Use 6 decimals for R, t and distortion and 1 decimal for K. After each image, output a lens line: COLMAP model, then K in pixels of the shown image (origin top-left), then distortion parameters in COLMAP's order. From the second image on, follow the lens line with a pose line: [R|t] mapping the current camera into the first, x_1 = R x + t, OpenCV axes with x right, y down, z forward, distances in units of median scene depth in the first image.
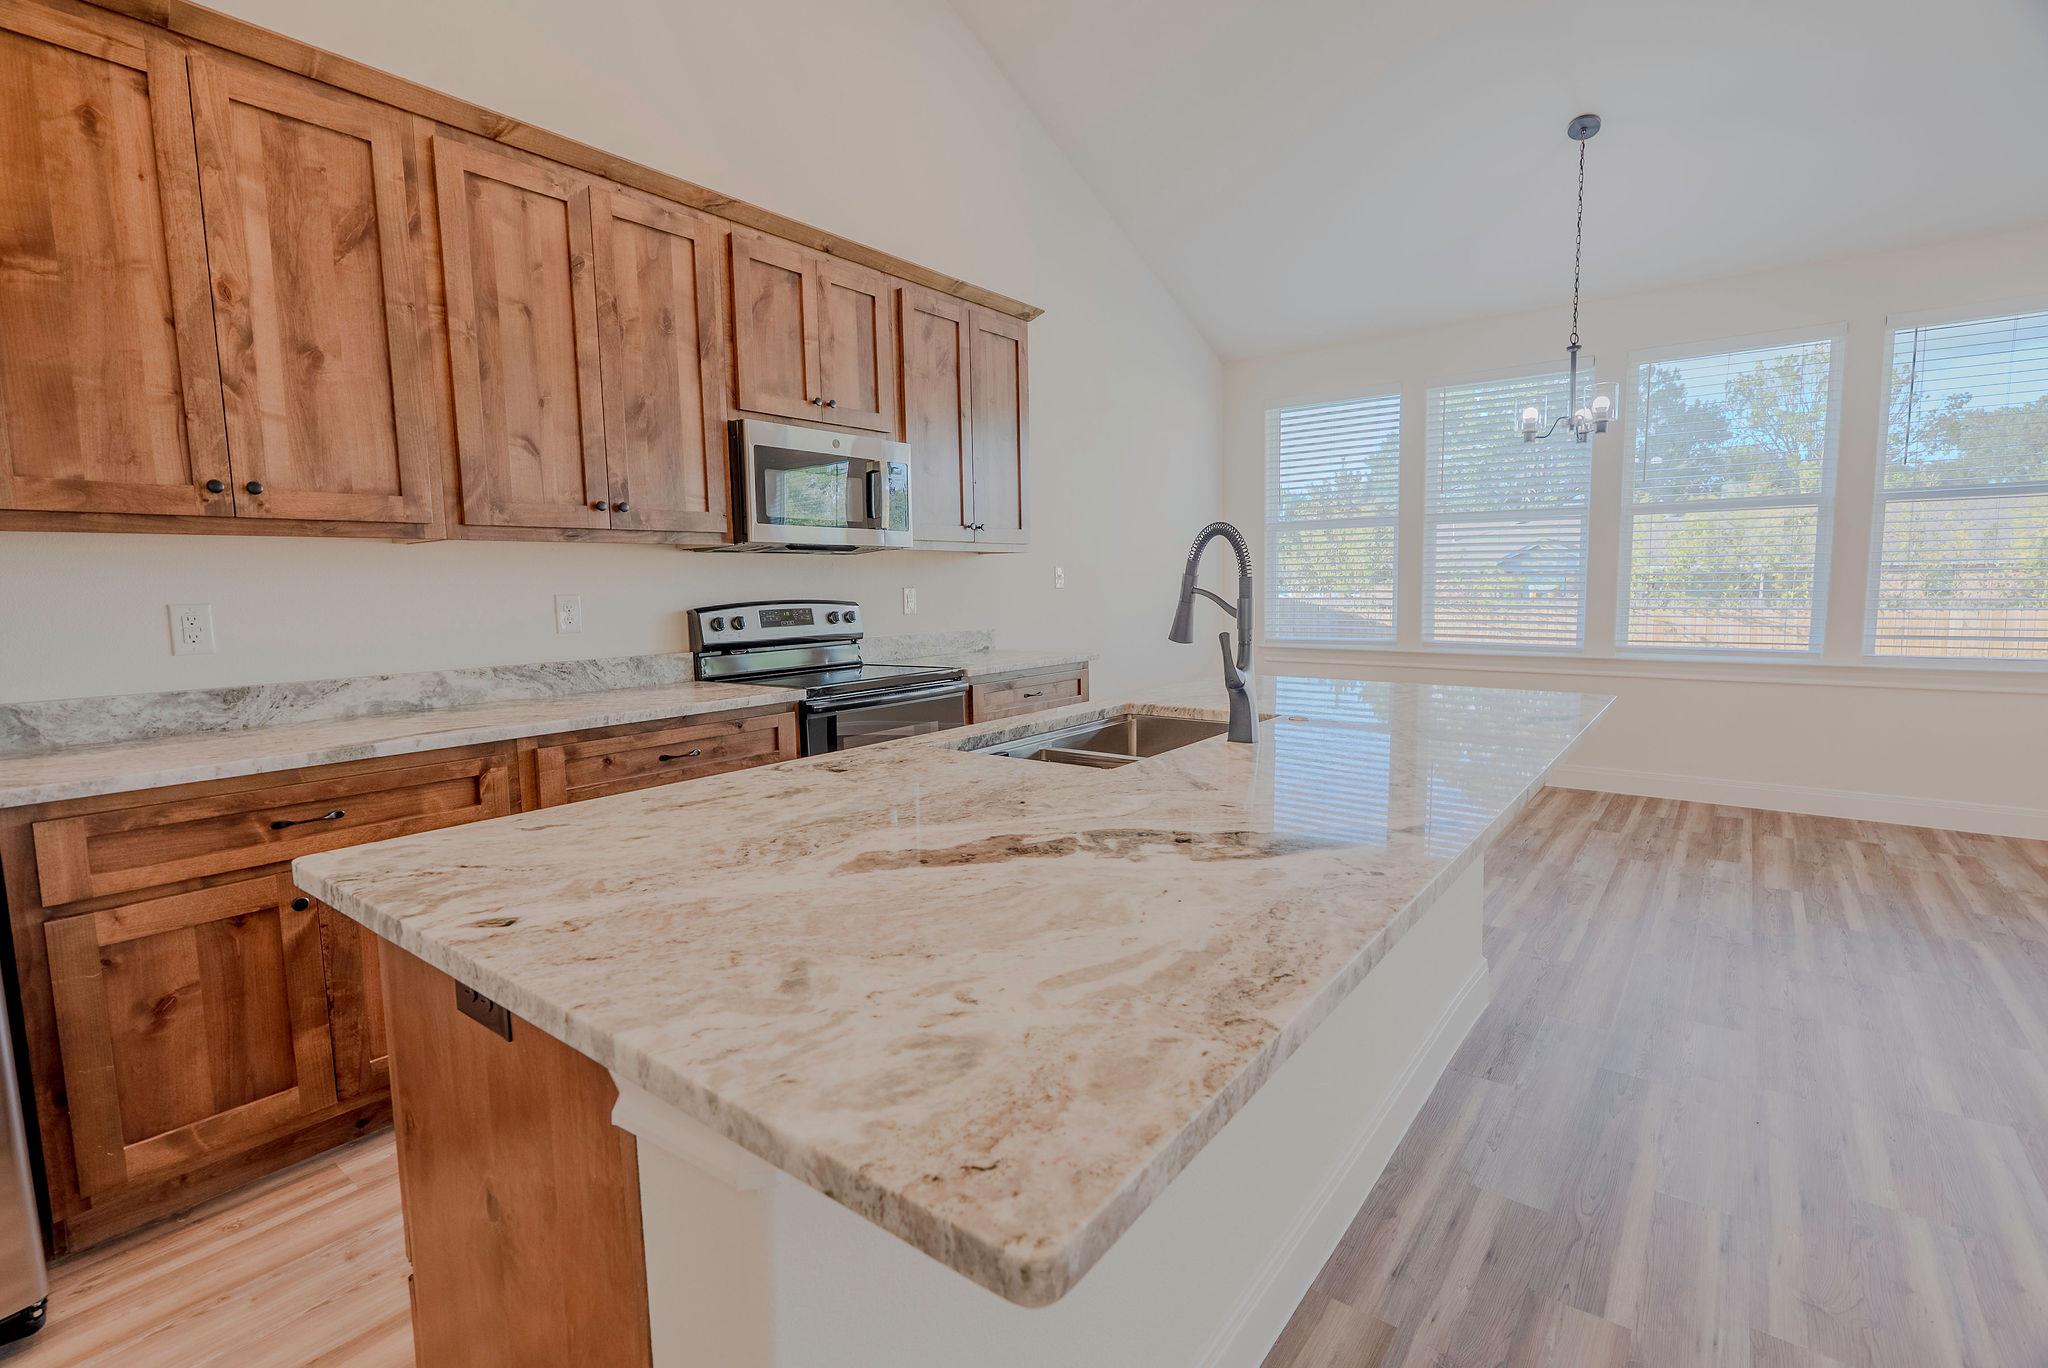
lens RADIAL K [[940.6, 0, 1024.0], [0, 940.6, 684.0], [0, 0, 1]] dist [-0.001421, 0.000357]
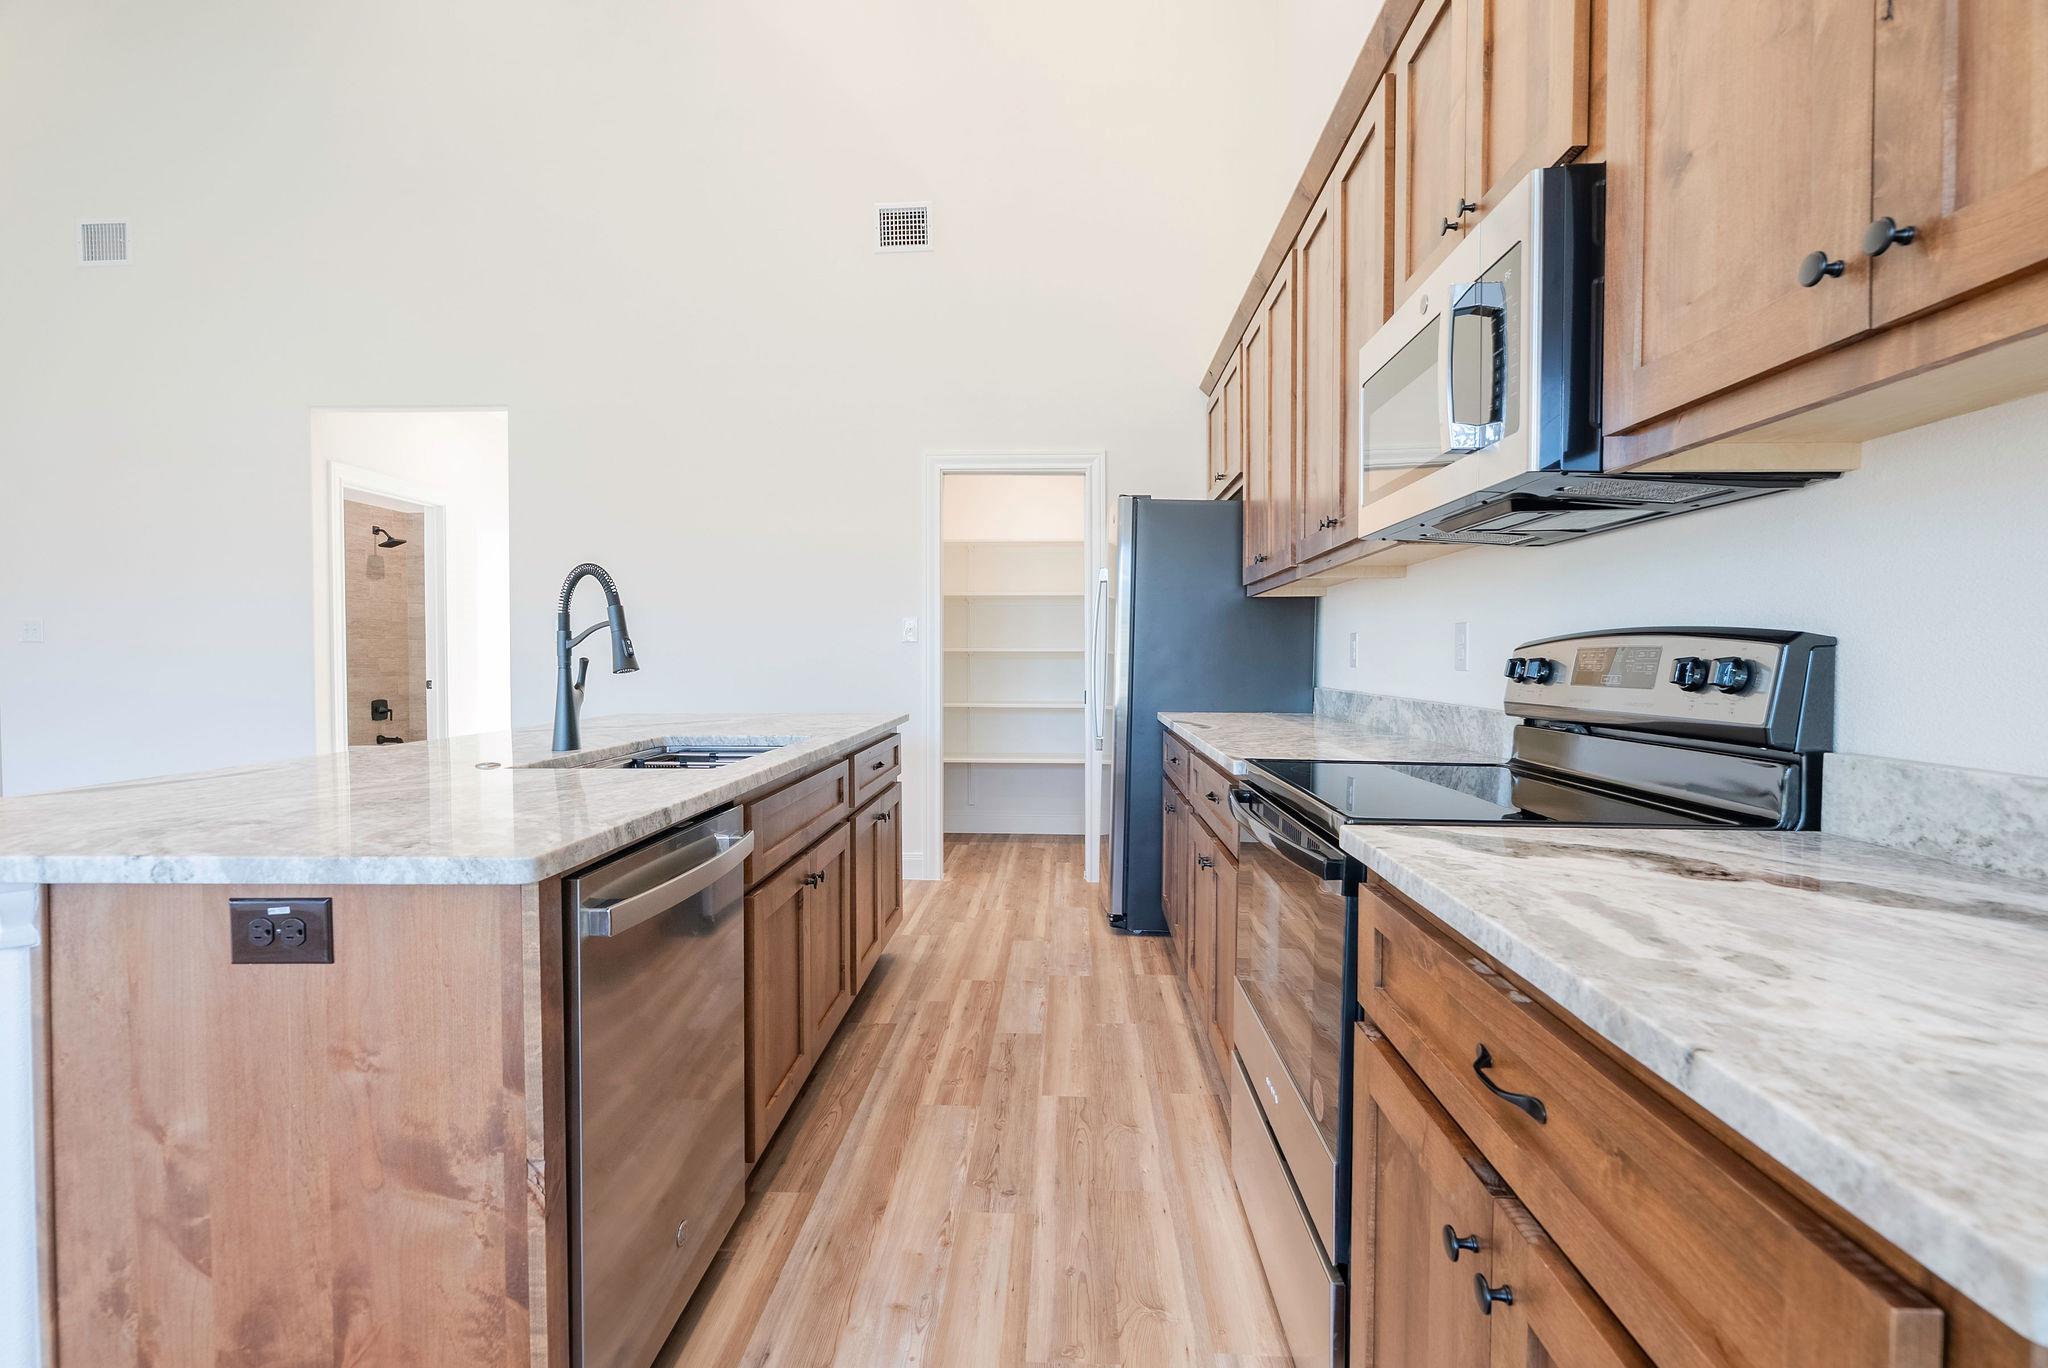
lens RADIAL K [[940.6, 0, 1024.0], [0, 940.6, 684.0], [0, 0, 1]] dist [-0.001421, 0.000357]
pose [[-0.818203, 0.033404, -0.573958, 0.265449], [-0.048083, 0.990837, 0.126211, -0.120439], [0.572915, 0.130863, -0.809100, 1.373186]]
